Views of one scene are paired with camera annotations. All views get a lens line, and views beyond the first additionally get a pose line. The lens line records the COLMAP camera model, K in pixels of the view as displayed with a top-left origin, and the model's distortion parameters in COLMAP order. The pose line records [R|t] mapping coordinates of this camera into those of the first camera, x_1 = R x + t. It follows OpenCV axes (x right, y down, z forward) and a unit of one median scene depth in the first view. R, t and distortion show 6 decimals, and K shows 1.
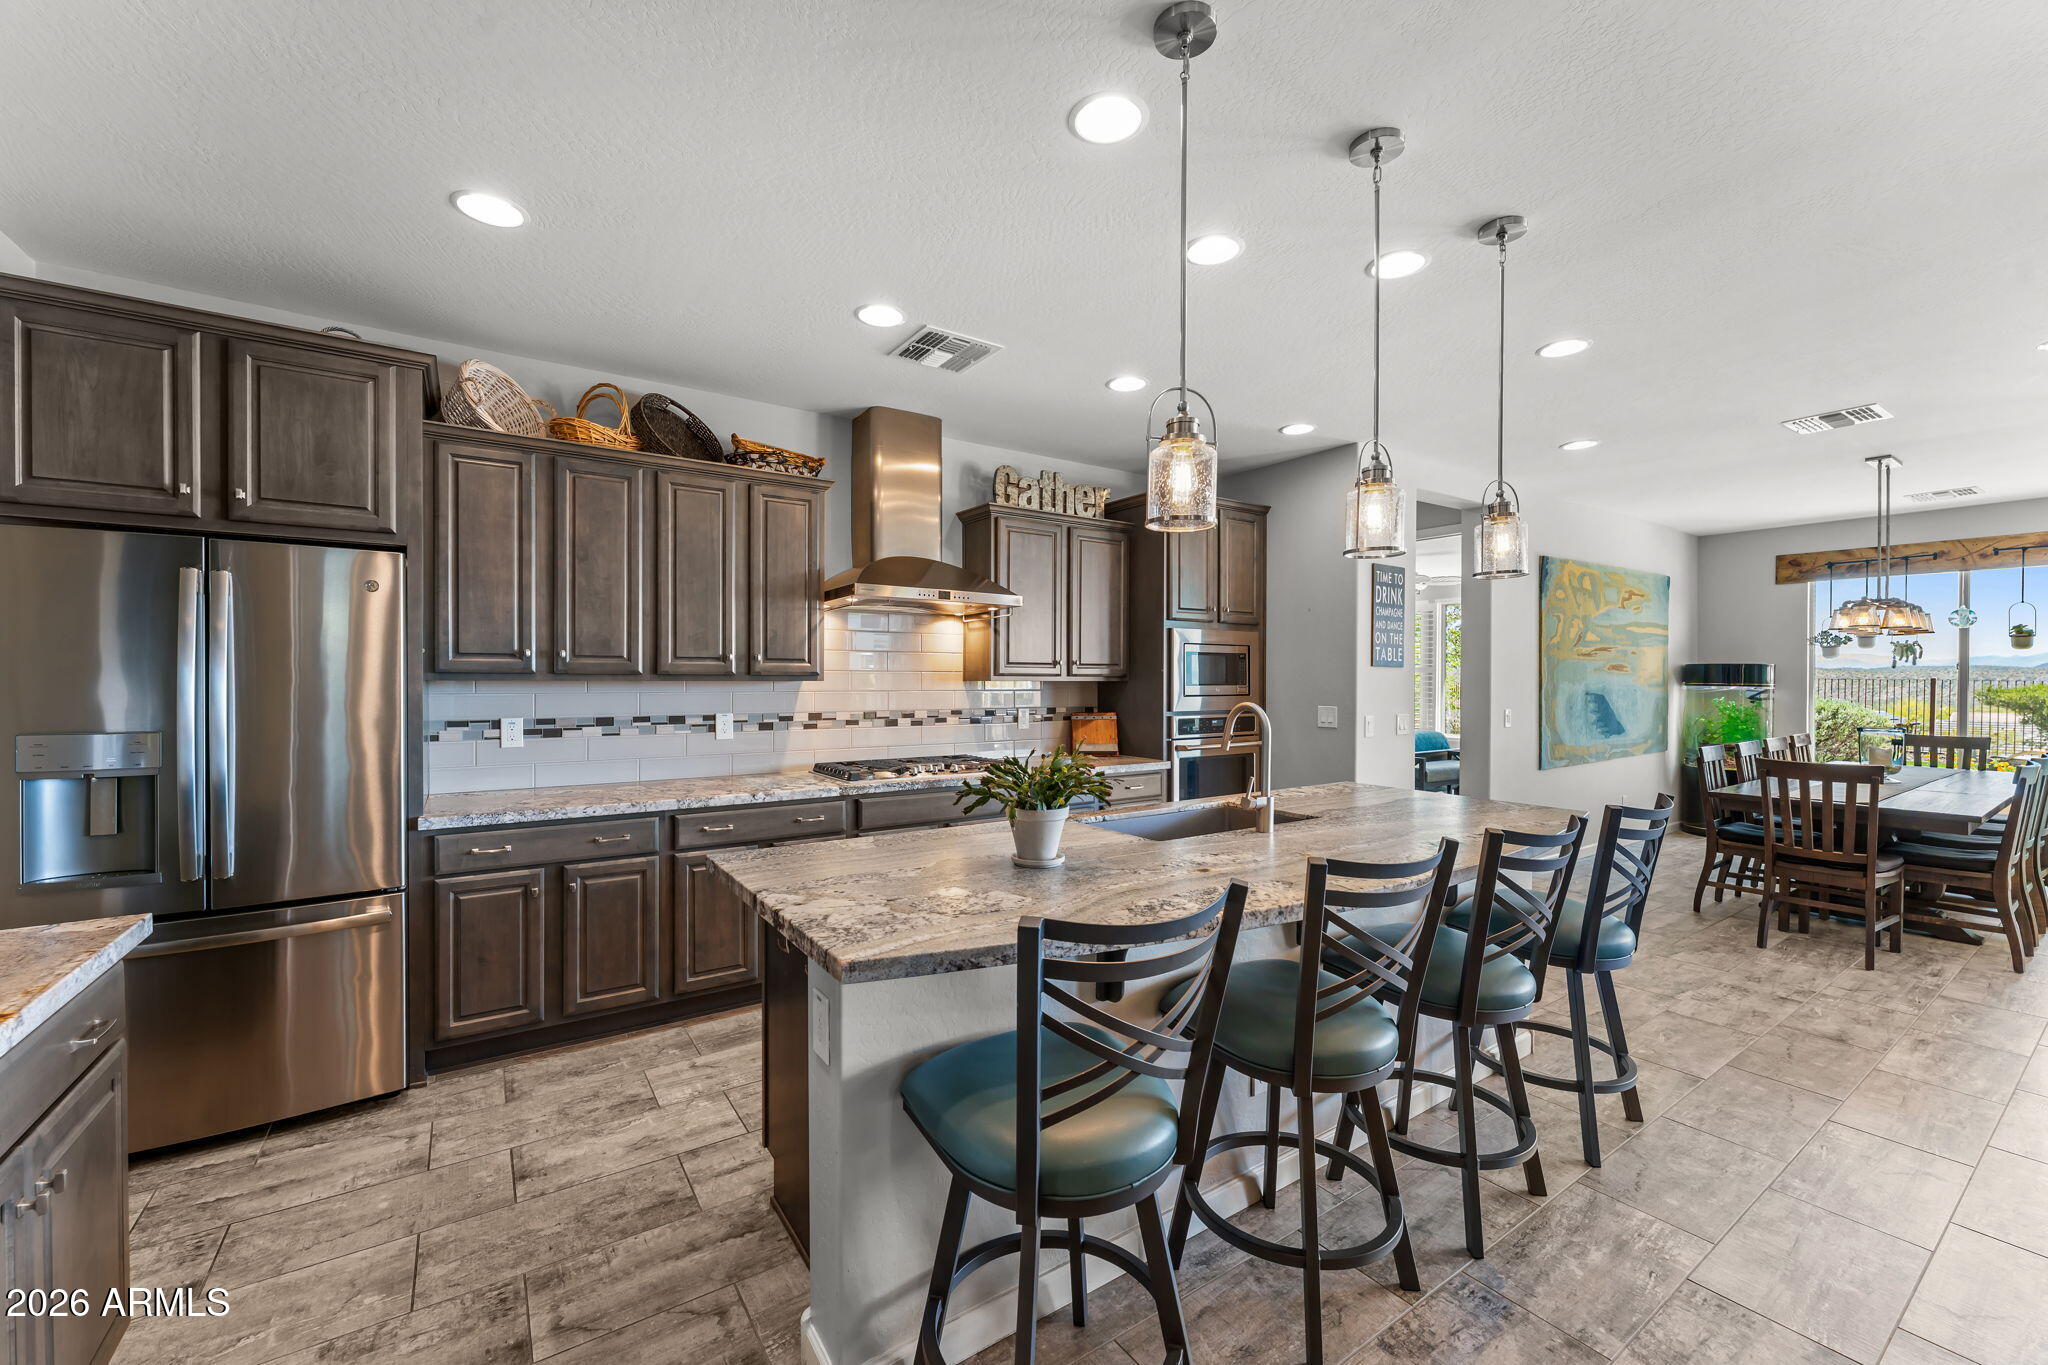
lens RADIAL K [[809.6, 0, 1020.2], [0, 809.6, 682.2], [0, 0, 1]] dist [-0.000308, -0.000106]
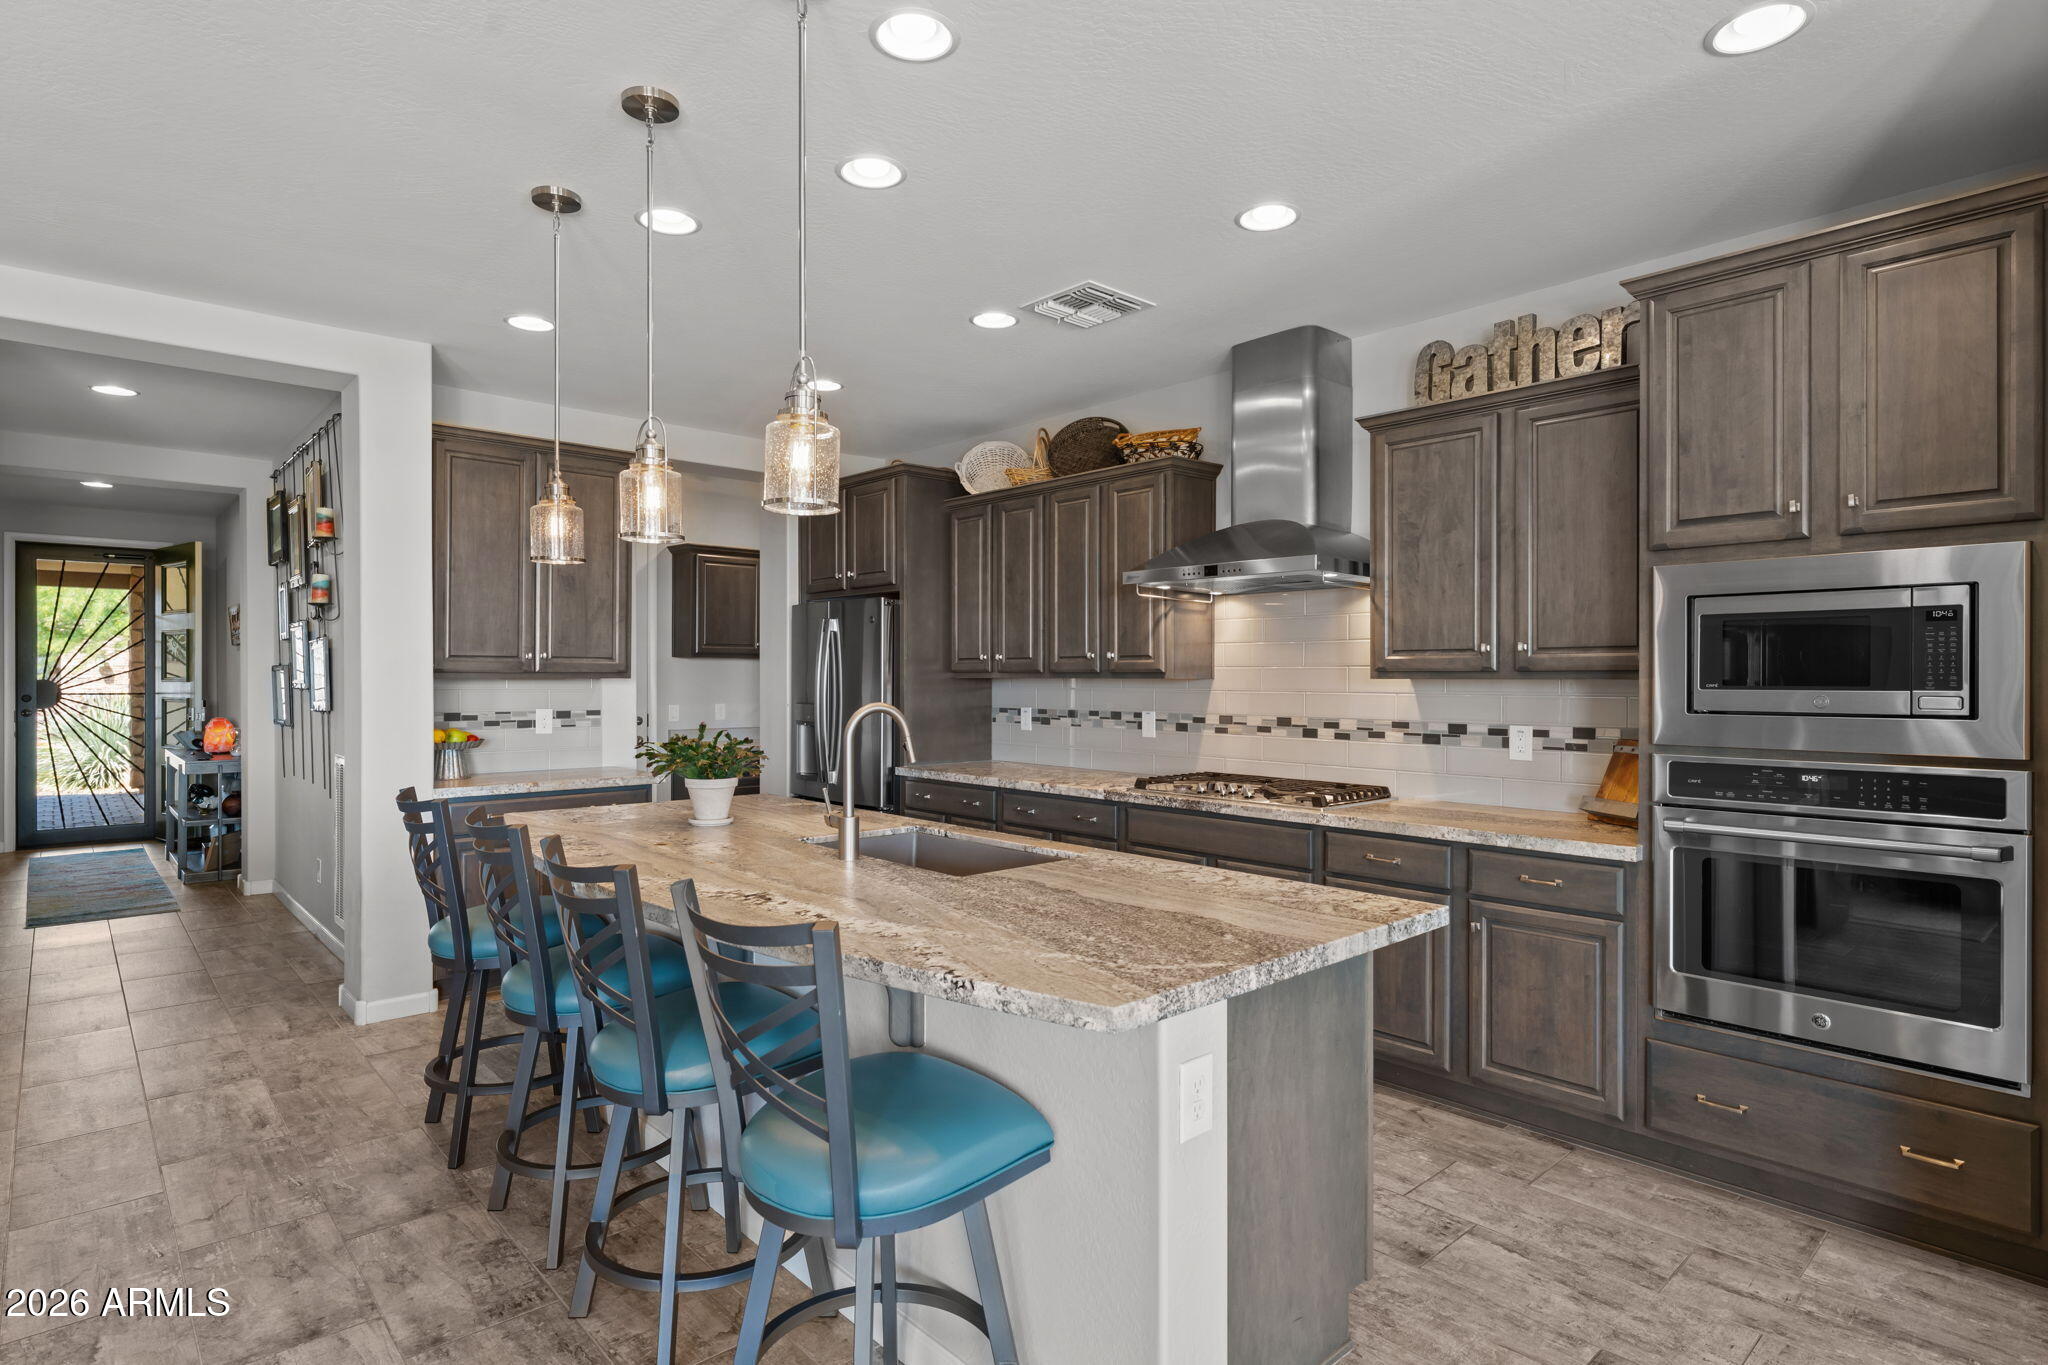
lens RADIAL K [[1064.0, 0, 1023.0], [0, 1064.0, 676.1], [0, 0, 1]] dist [-0.000679, -0.000457]
pose [[0.140678, -0.001926, -0.990054, 0.772024], [-0.003026, 0.999993, -0.002376, -0.000913], [0.990051, 0.003331, 0.140671, 0.565673]]
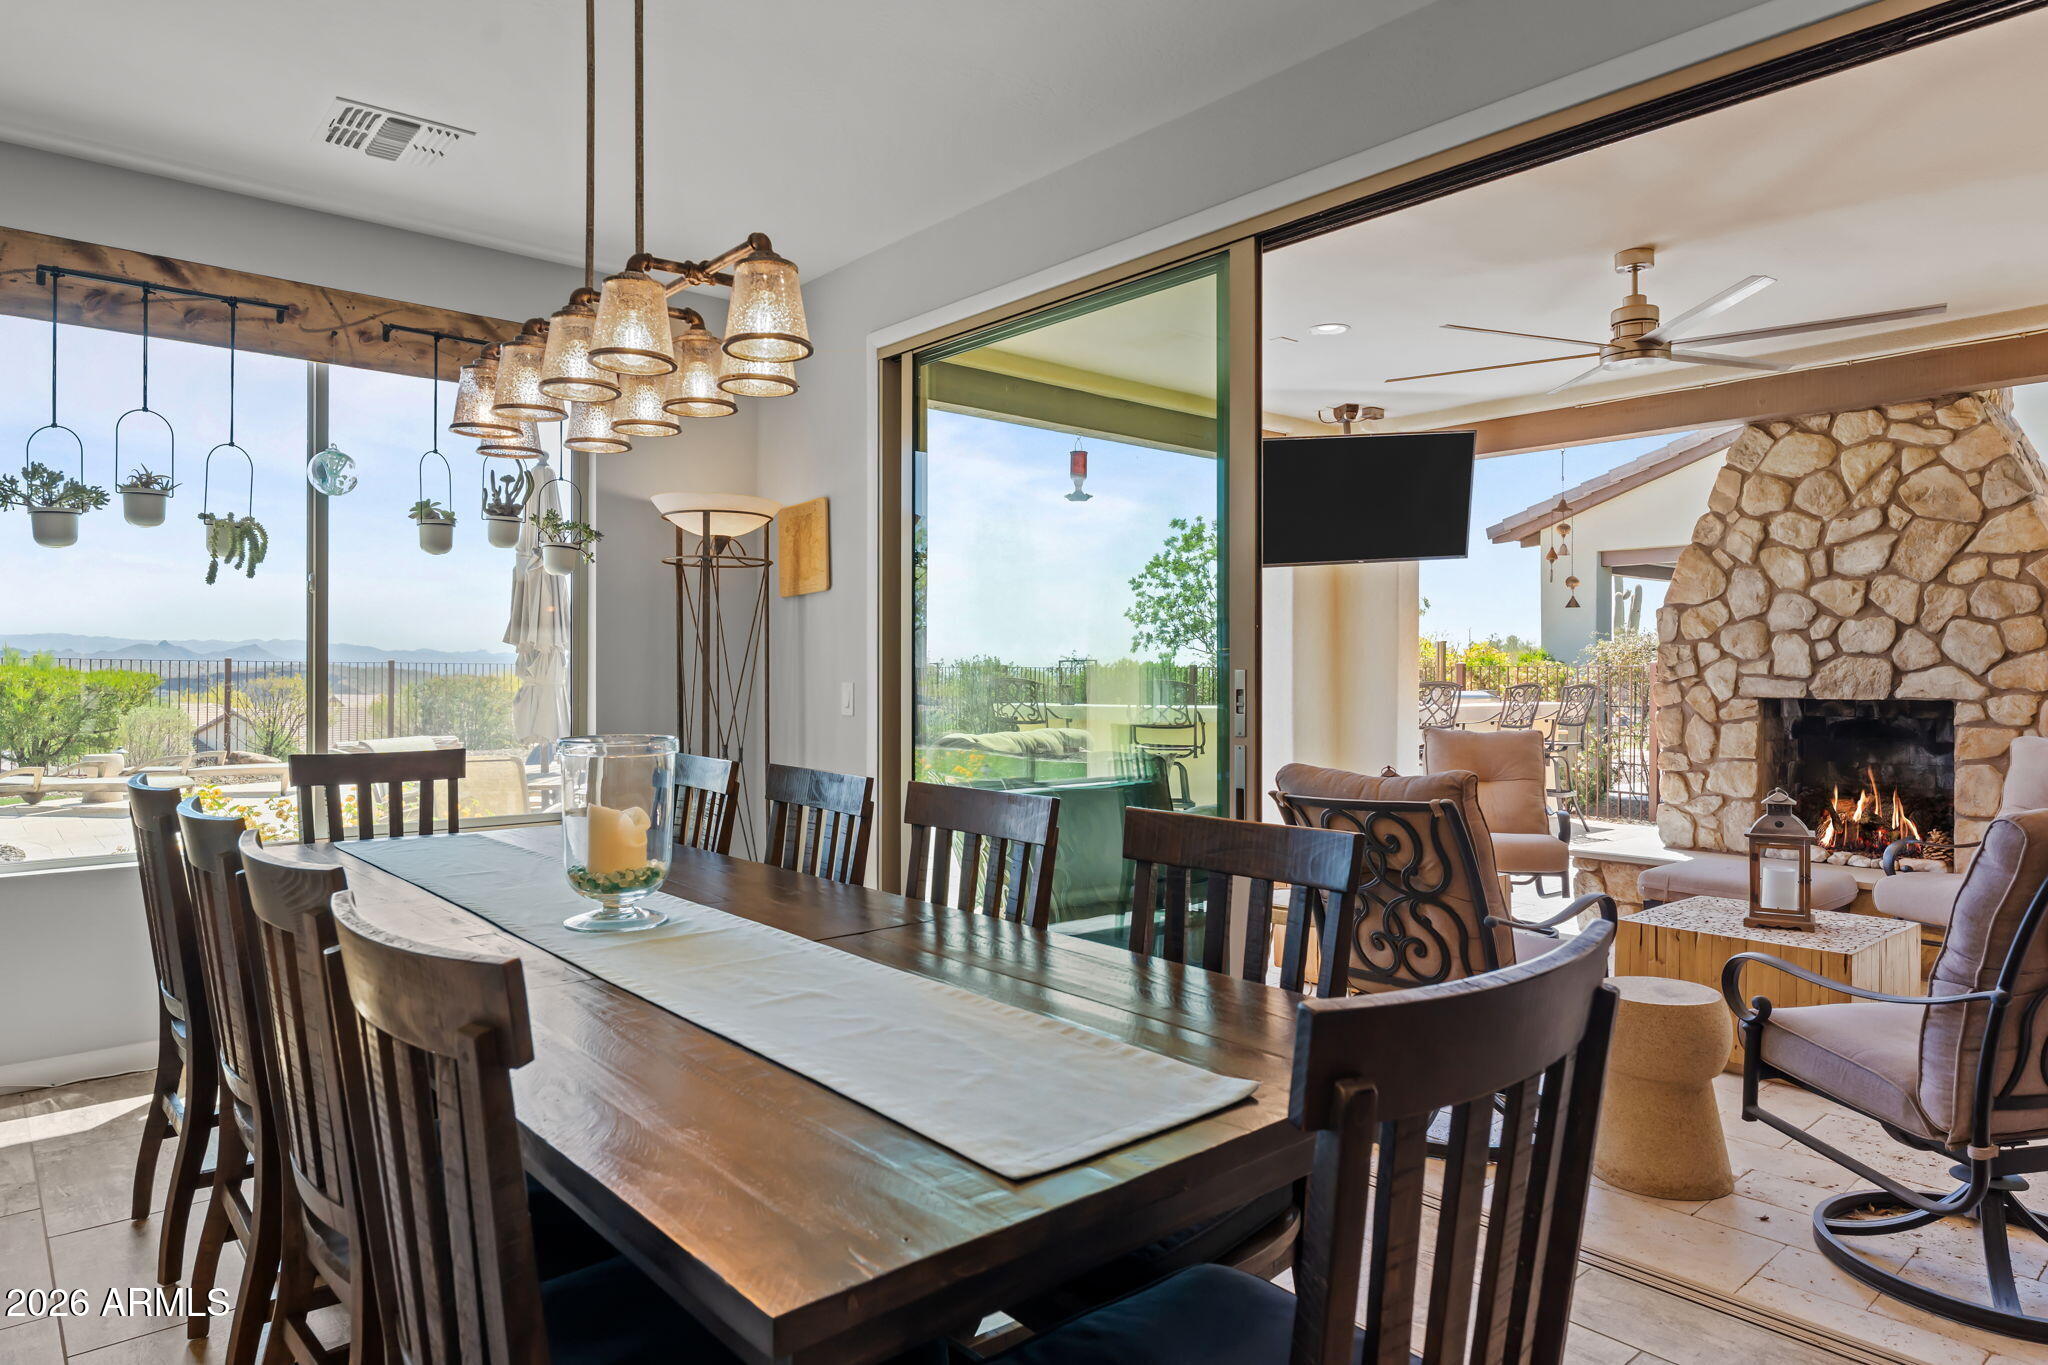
lens RADIAL K [[1237.6, 0, 1025.6], [0, 1237.6, 667.4], [0, 0, 1]] dist [0.000020, -0.000112]
pose [[-0.119697, 0.001560, 0.992809, 0.663927], [0.001580, 0.999998, -0.001381, 0.034548], [-0.992809, 0.001403, -0.119699, 1.000474]]
